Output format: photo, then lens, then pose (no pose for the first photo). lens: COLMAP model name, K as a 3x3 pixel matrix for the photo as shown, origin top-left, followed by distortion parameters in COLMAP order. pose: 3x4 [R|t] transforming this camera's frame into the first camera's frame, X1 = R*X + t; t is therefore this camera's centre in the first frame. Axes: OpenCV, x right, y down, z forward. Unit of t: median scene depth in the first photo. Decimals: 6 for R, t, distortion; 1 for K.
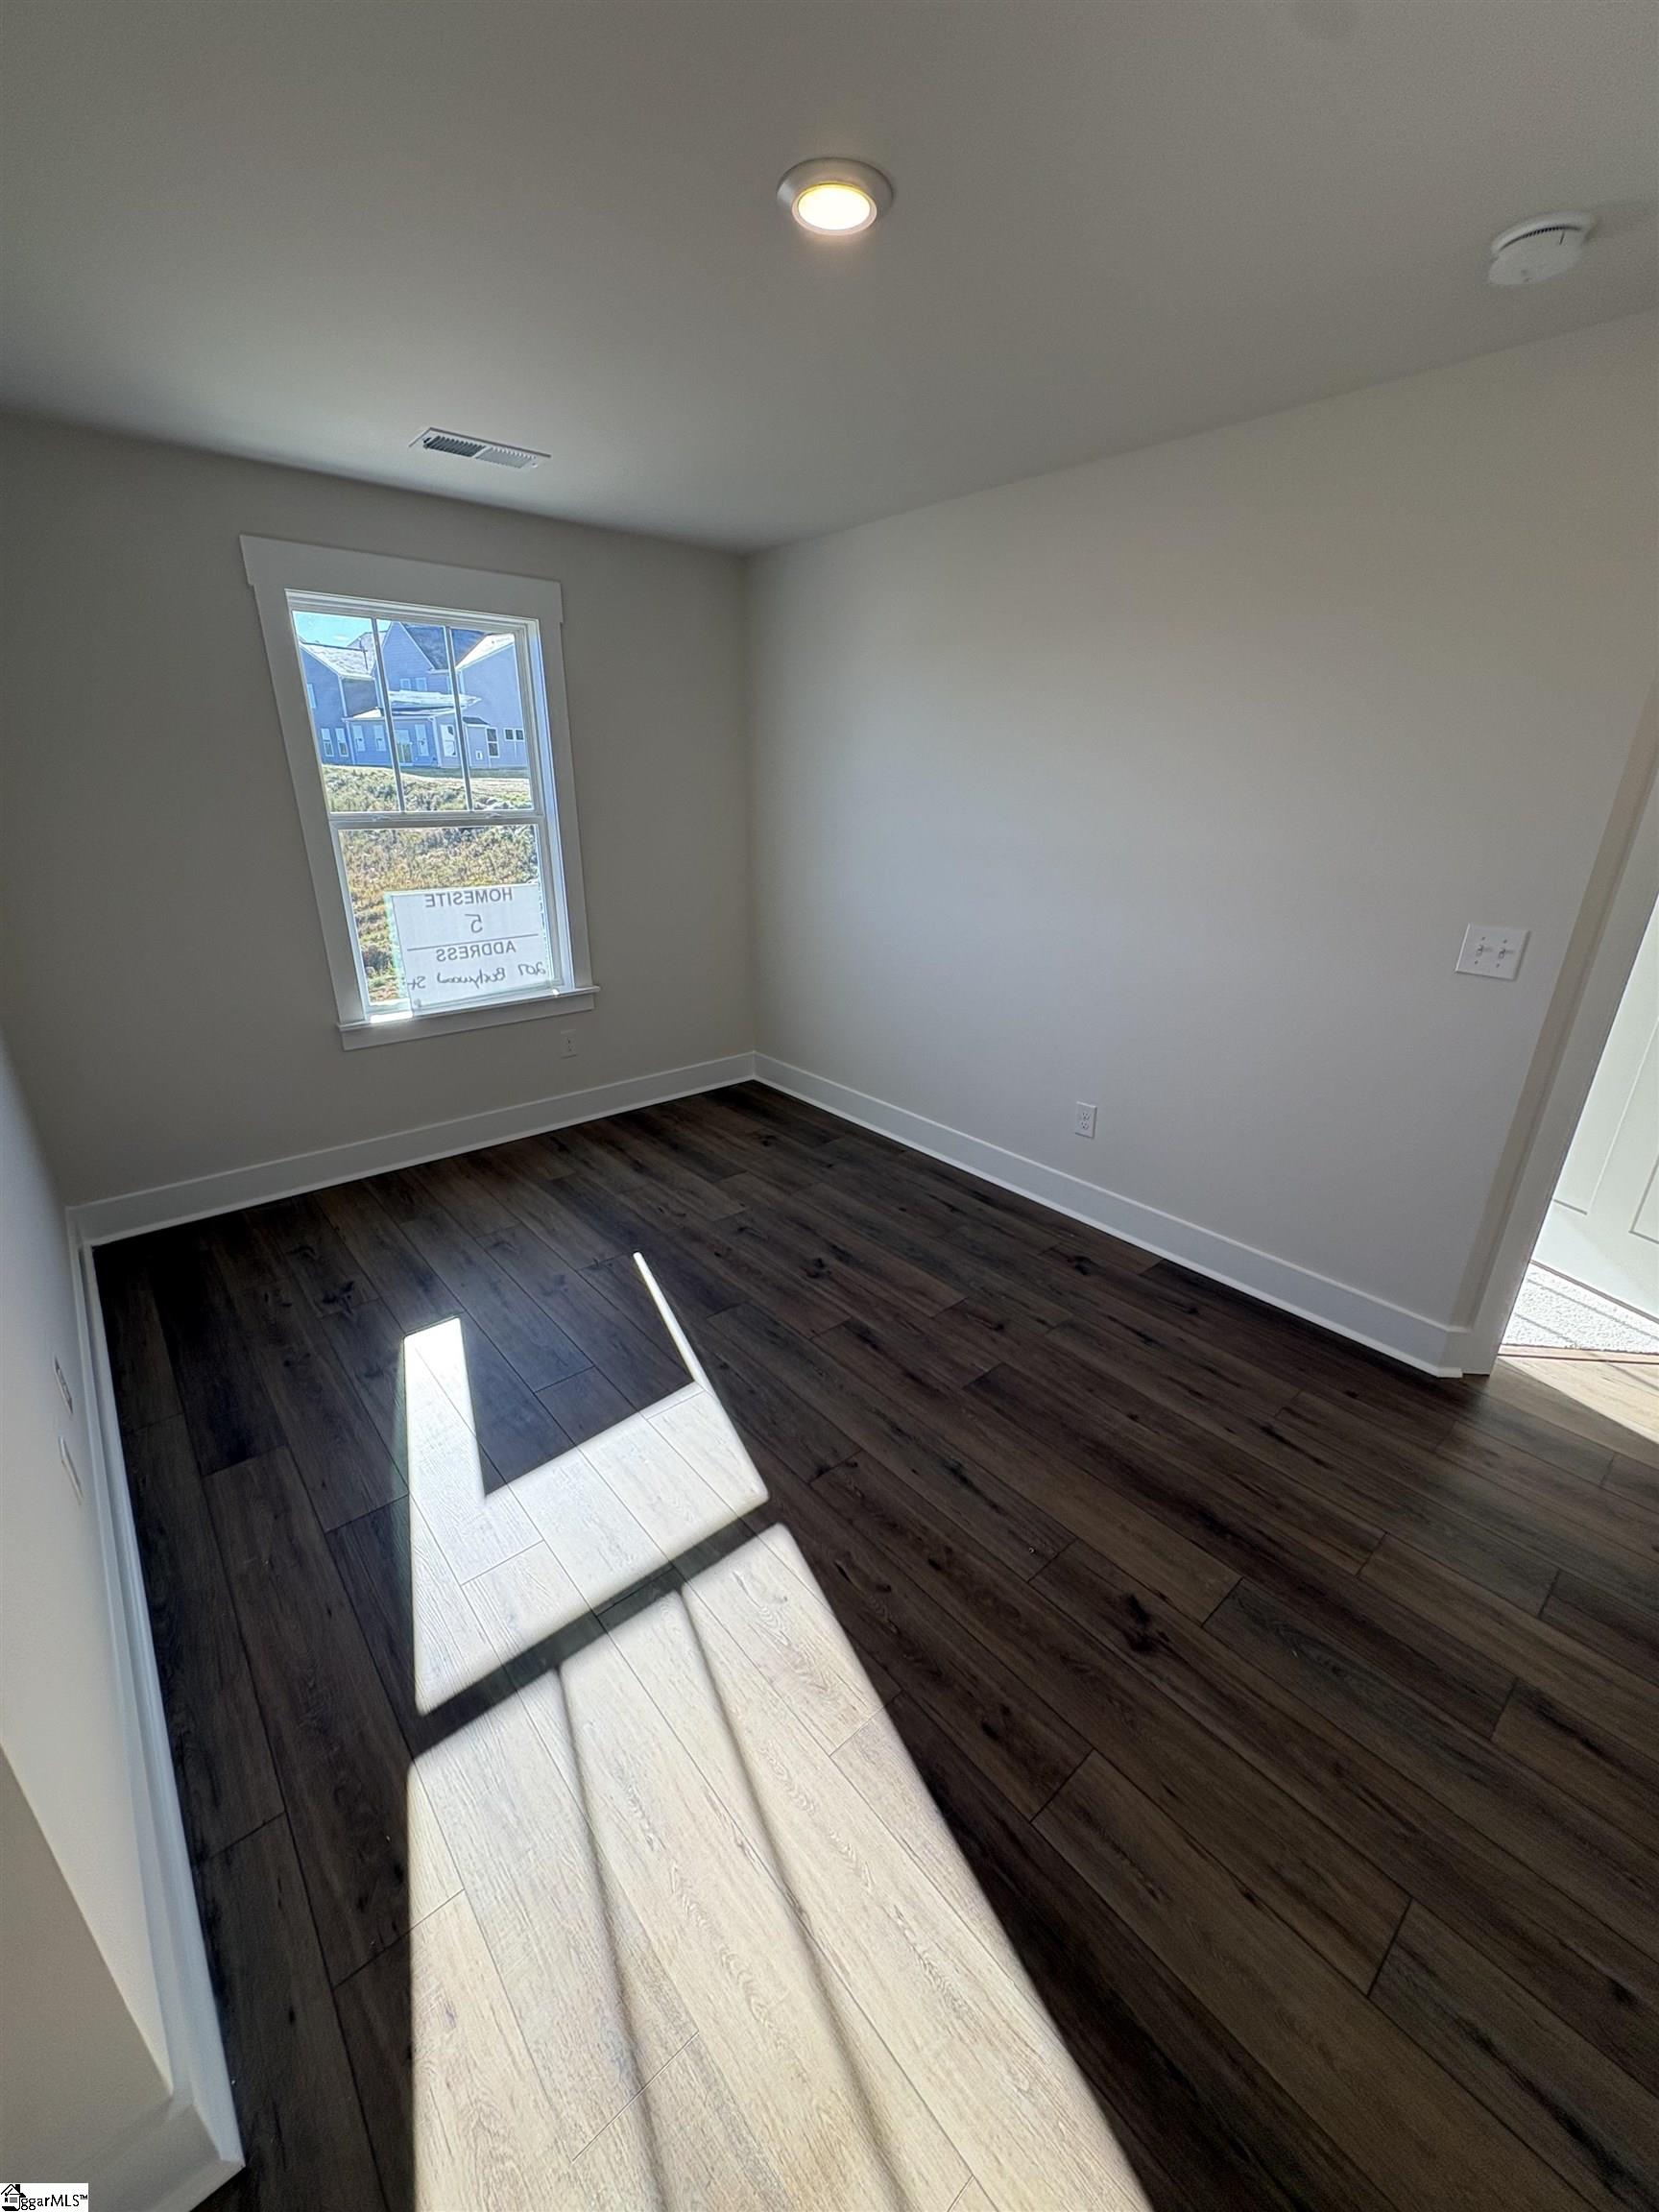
lens RADIAL K [[874.8, 0, 828.2], [0, 874.8, 1110.9], [0, 0, 1]] dist [-0.001111, -0.000273]
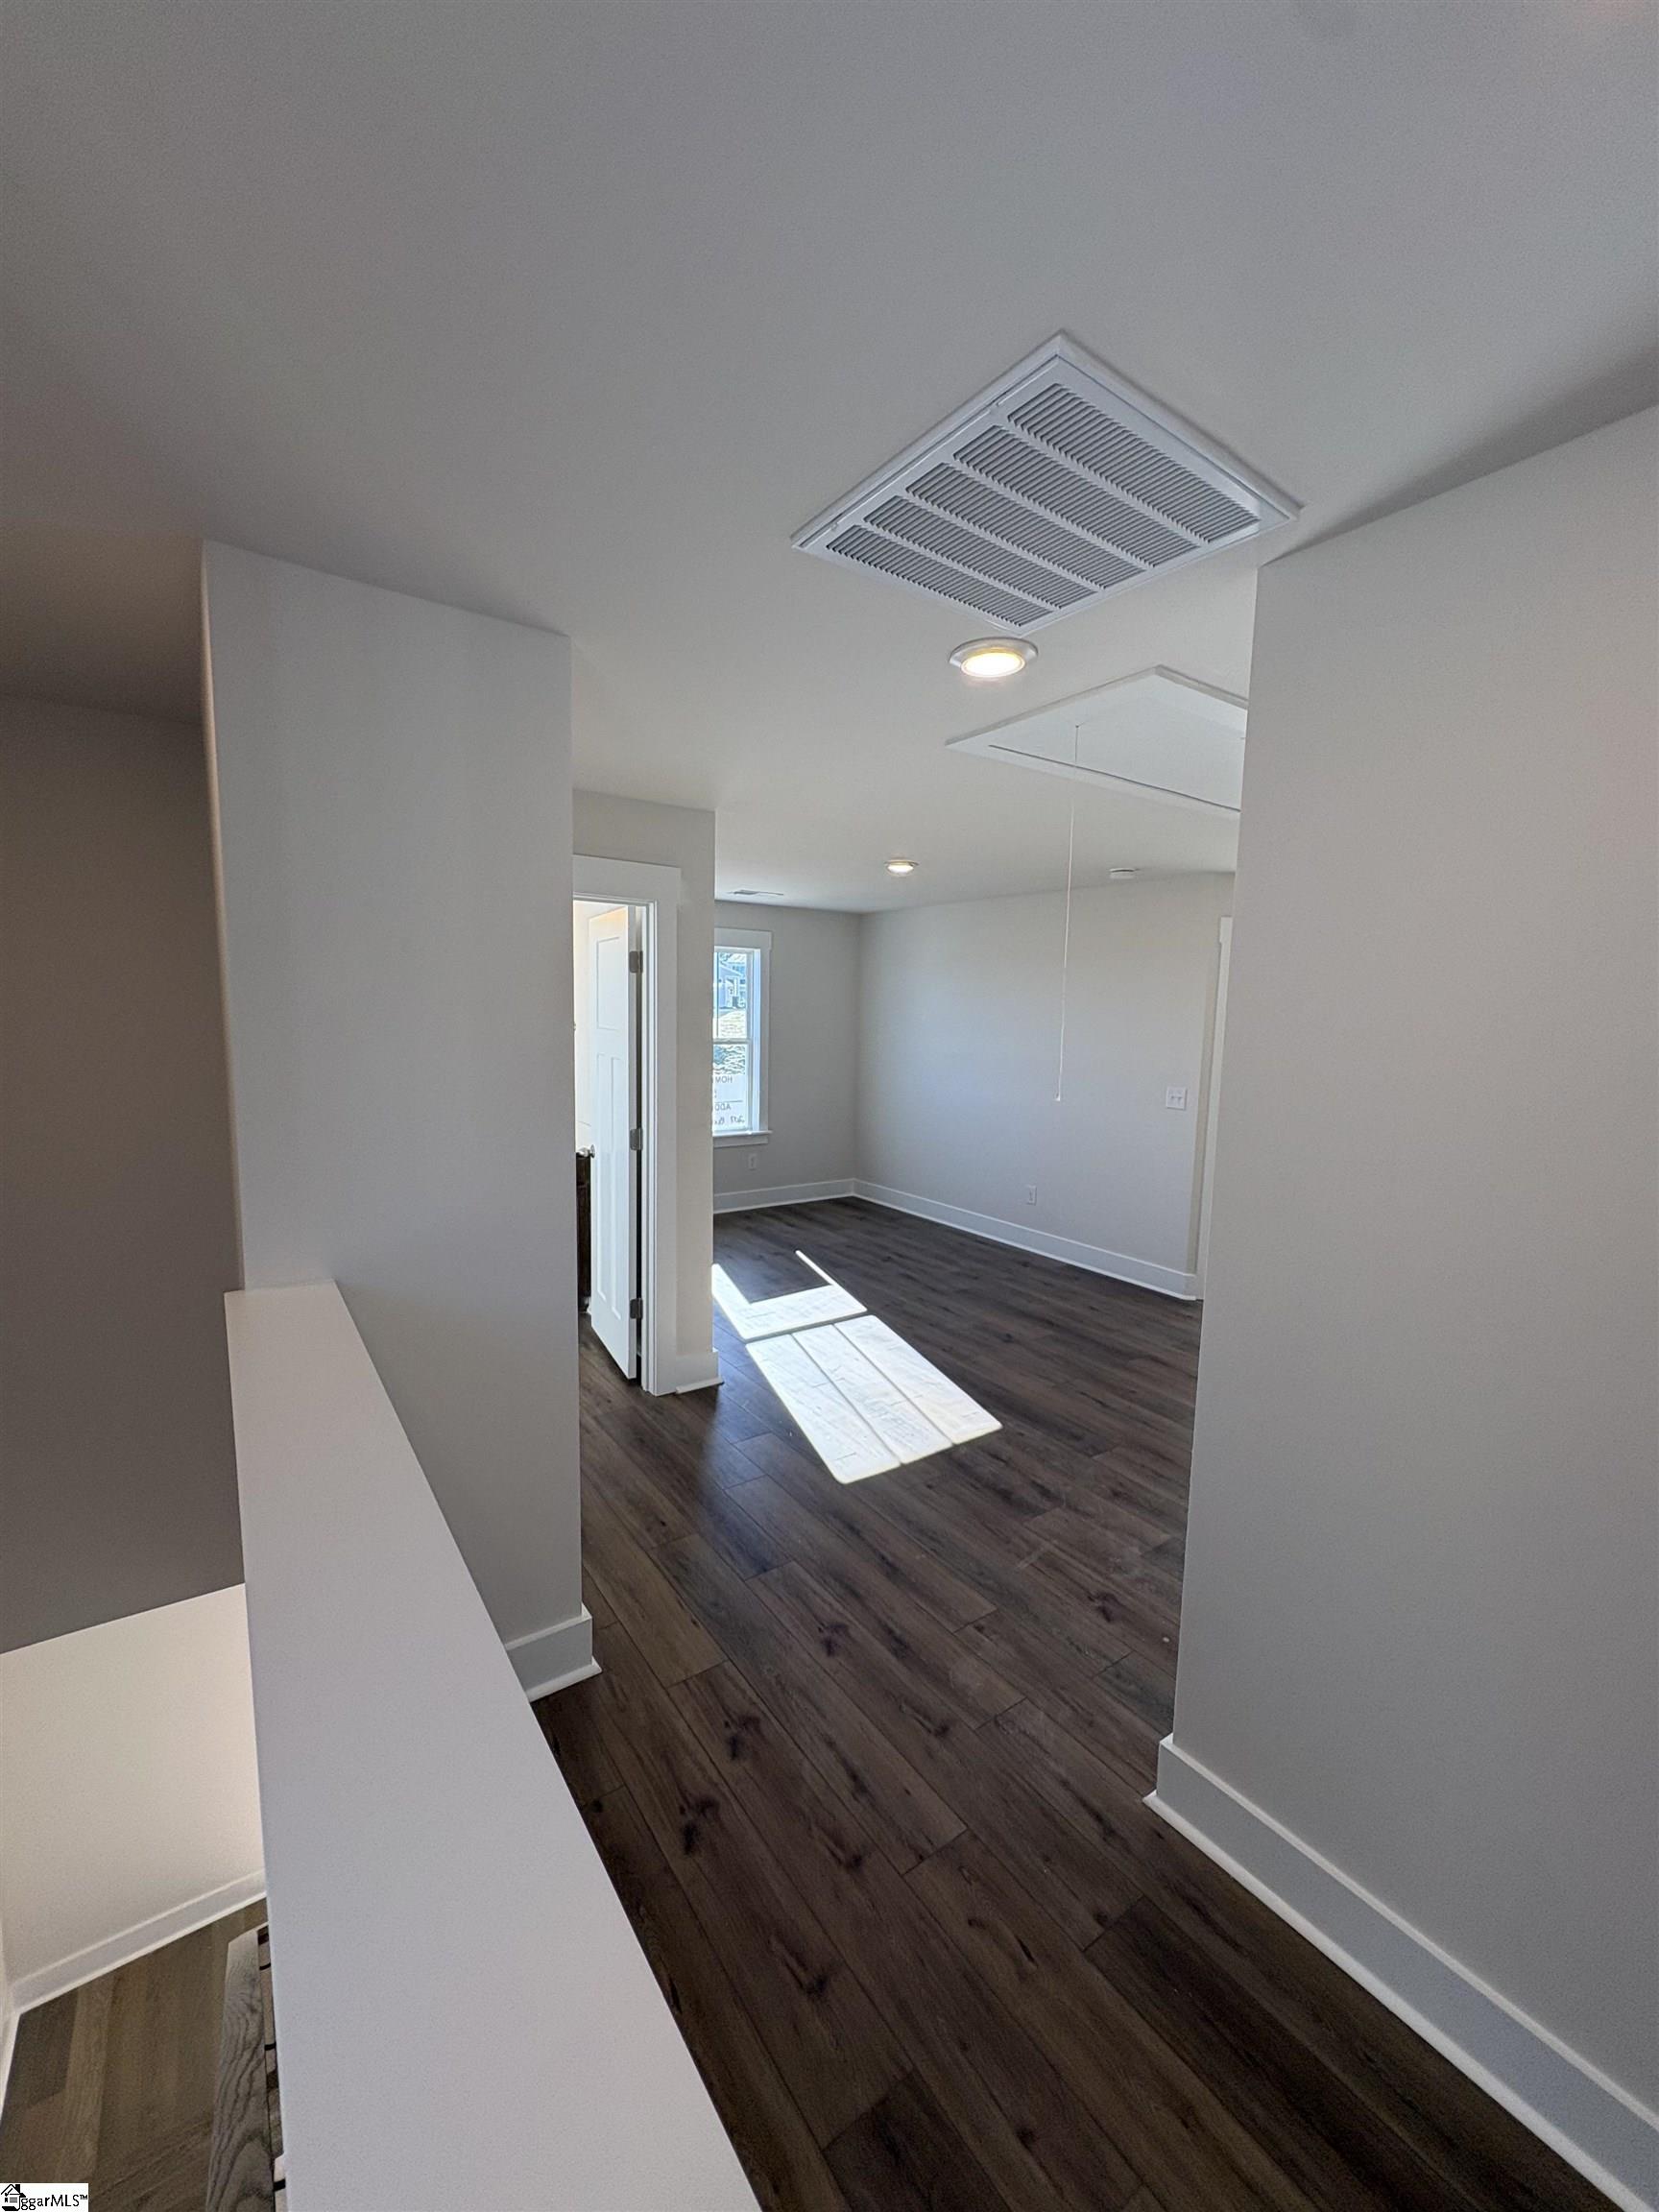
lens RADIAL K [[874.8, 0, 831.2], [0, 874.8, 1104.9], [0, 0, 1]] dist [-0.001111, -0.000273]
pose [[0.995593, 0.017749, -0.092083, 0.035638], [-0.041012, 0.965454, -0.257327, 0.356130], [0.084335, 0.259969, 0.961927, -0.998556]]
